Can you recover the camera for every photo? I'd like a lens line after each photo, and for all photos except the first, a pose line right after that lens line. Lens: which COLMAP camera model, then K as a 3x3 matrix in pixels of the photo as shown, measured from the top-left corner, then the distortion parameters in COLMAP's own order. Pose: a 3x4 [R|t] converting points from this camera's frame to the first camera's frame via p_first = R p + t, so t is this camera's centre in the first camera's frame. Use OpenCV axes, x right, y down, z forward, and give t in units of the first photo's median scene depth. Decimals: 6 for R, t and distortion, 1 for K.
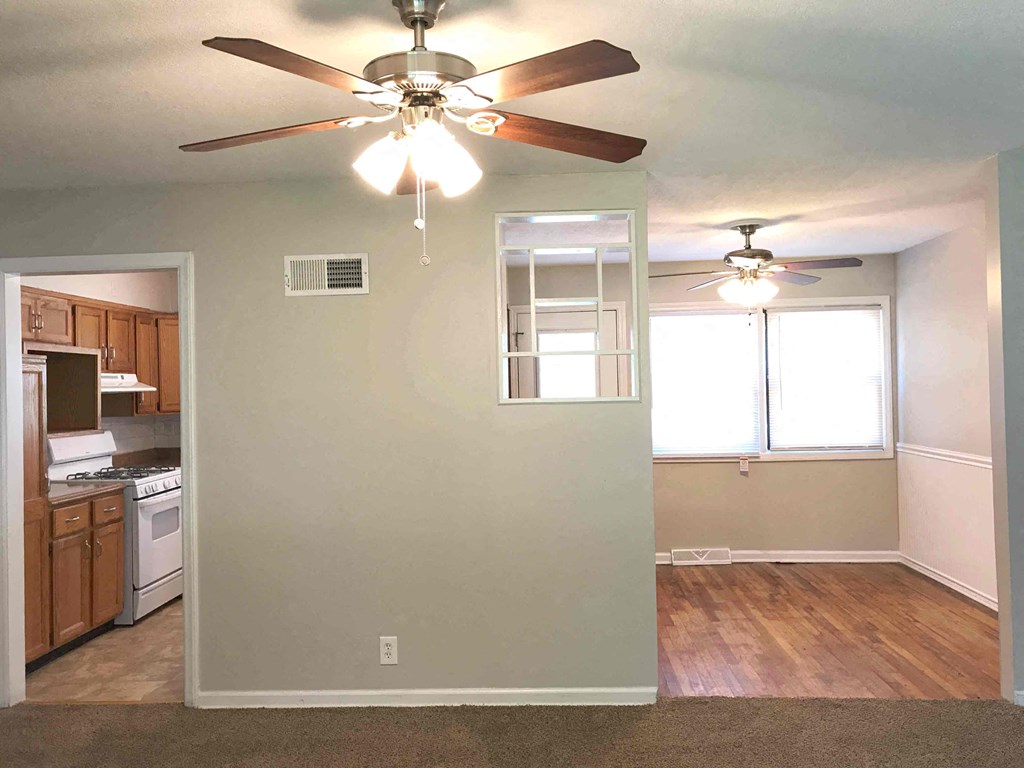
lens RADIAL K [[826.9, 0, 518.3], [0, 826.9, 376.6], [0, 0, 1]] dist [0.006101, -0.006881]
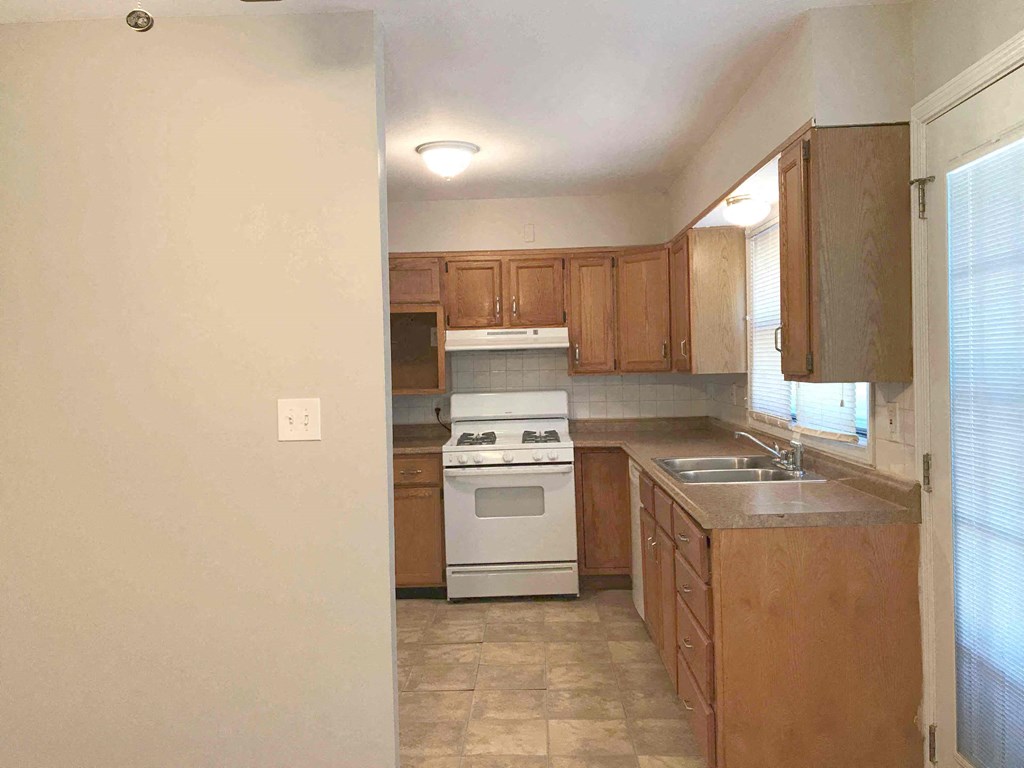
lens RADIAL K [[826.9, 0, 518.3], [0, 826.9, 376.6], [0, 0, 1]] dist [0.006101, -0.006881]
pose [[0.038792, 0.037760, -0.998534, 0.427897], [0.036783, 0.998555, 0.039190, 0.013702], [0.998570, -0.038250, 0.037347, 0.989935]]
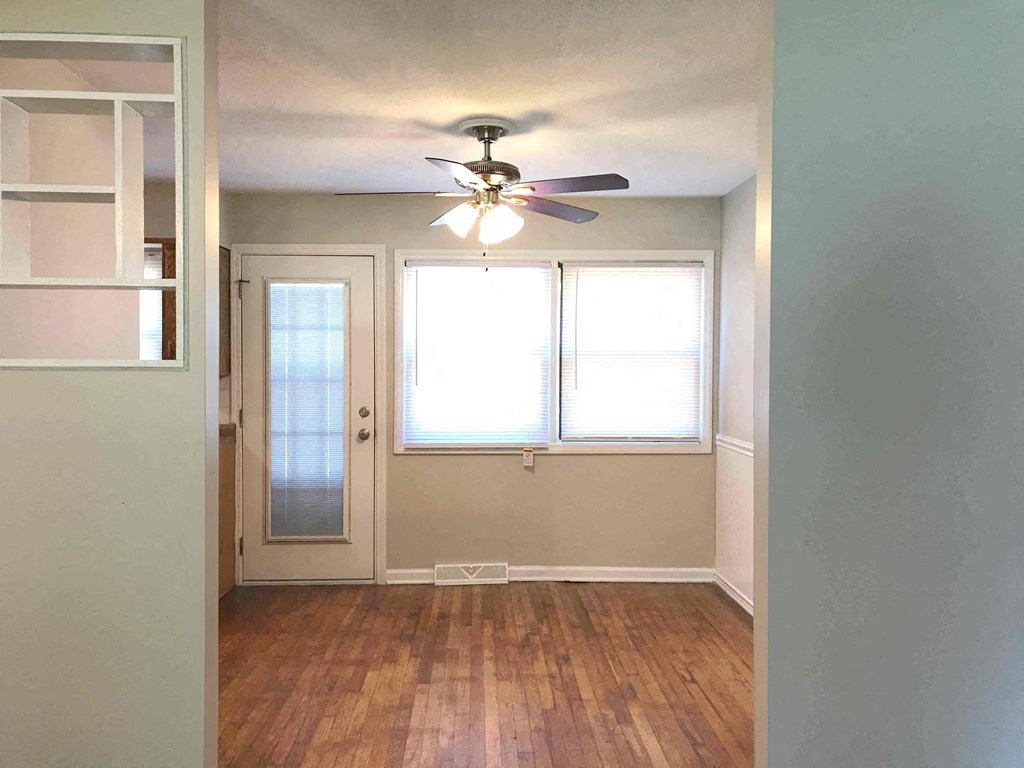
lens RADIAL K [[815.7, 0, 533.1], [0, 815.7, 377.0], [0, 0, 1]] dist [0.131162, -0.391379]
pose [[0.993938, 0.025813, 0.106865, 0.223310], [-0.028952, 0.999191, 0.027925, 0.008247], [-0.106058, -0.030849, 0.993881, 0.260920]]
